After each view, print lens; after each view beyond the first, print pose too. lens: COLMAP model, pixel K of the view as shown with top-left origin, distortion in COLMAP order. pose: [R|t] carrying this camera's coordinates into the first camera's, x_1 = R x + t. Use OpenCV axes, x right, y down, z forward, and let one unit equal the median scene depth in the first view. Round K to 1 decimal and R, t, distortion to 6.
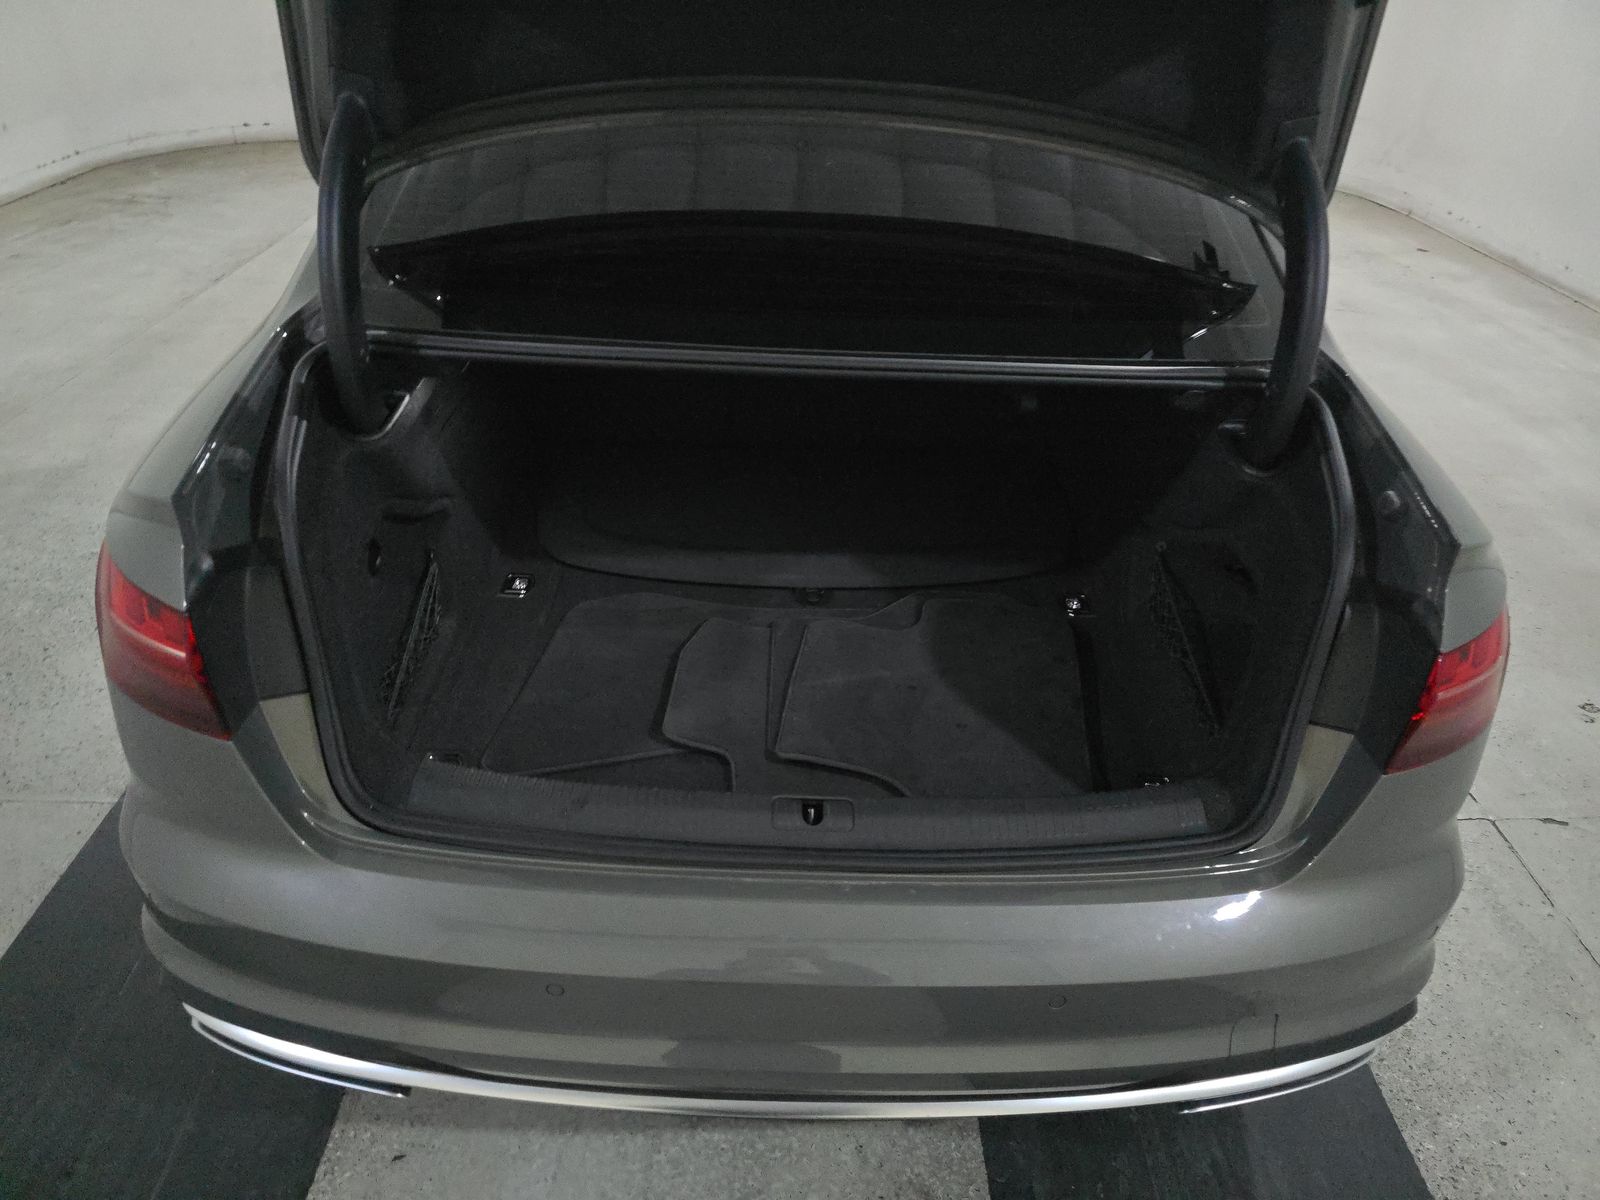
lens RADIAL K [[1067.1, 0, 799.1], [0, 1067.1, 603.0], [0, 0, 1]] dist [-0.030470, 0.019367]
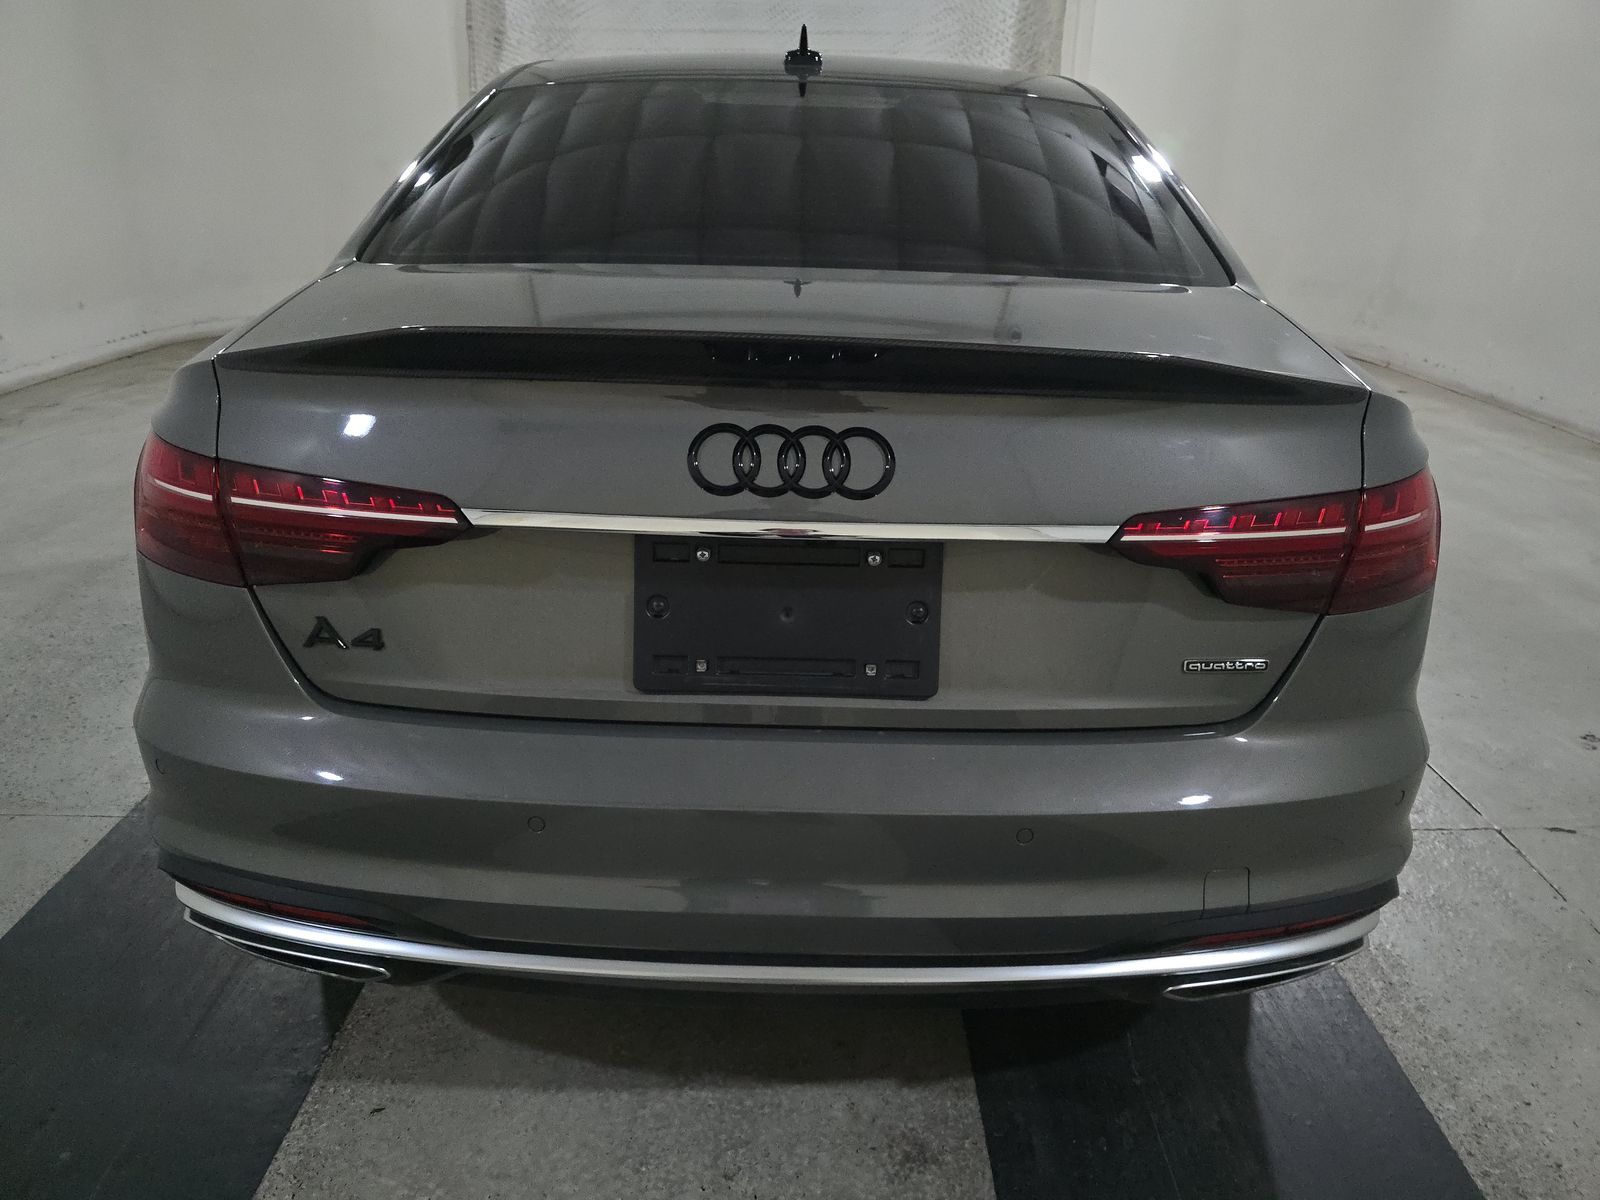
lens RADIAL K [[1067.1, 0, 799.3], [0, 1067.1, 598.8], [0, 0, 1]] dist [-0.030470, 0.019367]
pose [[0.999746, -0.012708, -0.018607, 0.033501], [0.009135, 0.983472, -0.180831, 0.235099], [0.020598, 0.180615, 0.983338, -0.034991]]
